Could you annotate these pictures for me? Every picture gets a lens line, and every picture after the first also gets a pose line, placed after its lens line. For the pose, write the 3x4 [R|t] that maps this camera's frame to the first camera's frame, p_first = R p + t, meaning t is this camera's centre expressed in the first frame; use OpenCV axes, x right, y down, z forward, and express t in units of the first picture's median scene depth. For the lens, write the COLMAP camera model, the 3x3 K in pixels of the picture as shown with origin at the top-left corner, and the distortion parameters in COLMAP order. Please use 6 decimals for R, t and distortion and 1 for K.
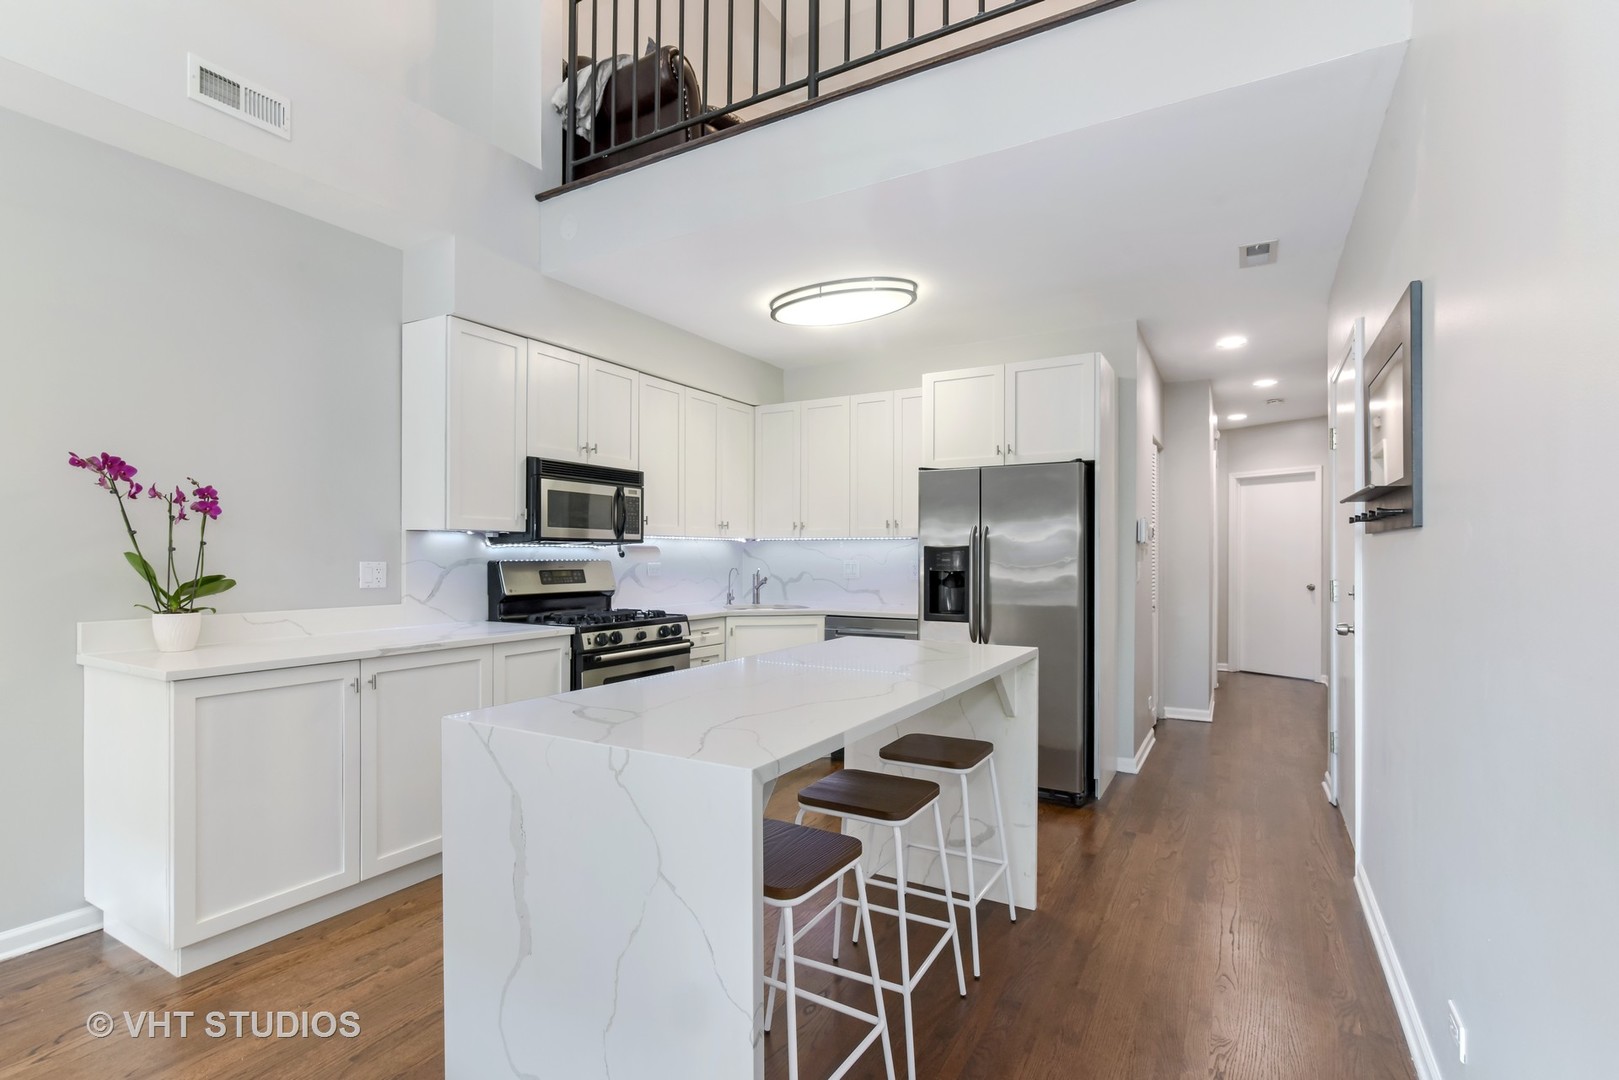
lens RADIAL K [[756.9, 0, 809.5], [0, 756.9, 540.0], [0, 0, 1]] dist [-0.004872, -0.000460]
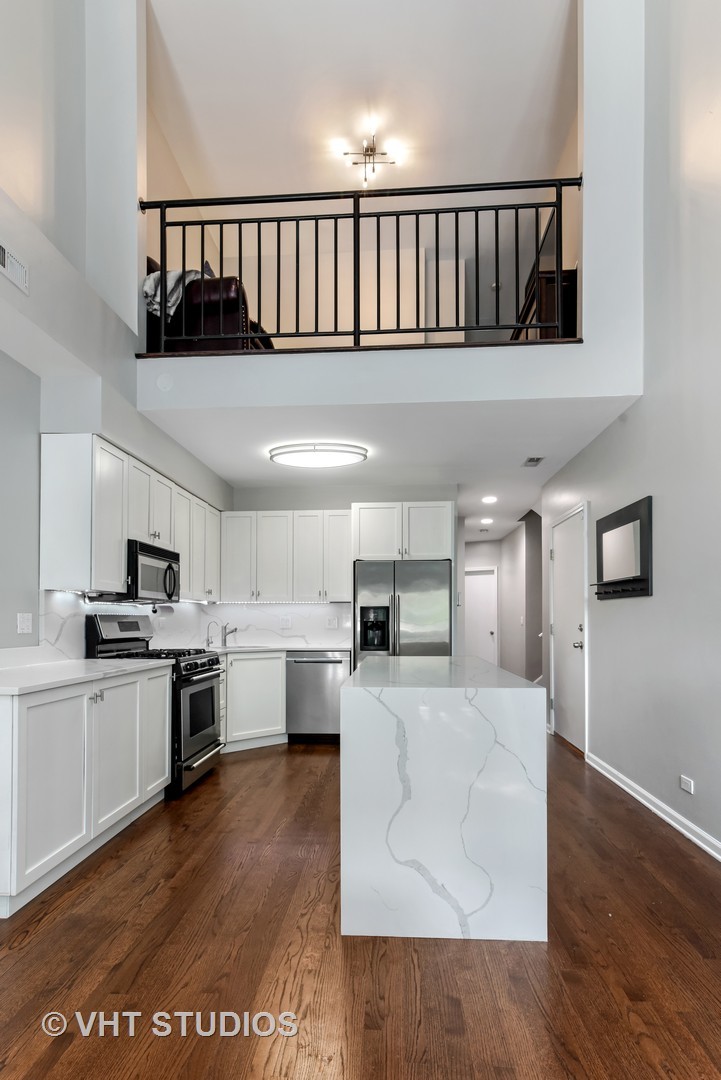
lens RADIAL K [[548.3, 0, 360.8], [0, 548.3, 601.8], [0, 0, 1]] dist [0.003104, 0.000520]
pose [[0.896452, 0.011761, 0.442985, -0.422165], [-0.005898, 0.999876, -0.014610, 0.017133], [-0.443102, 0.010485, 0.896410, -0.094616]]
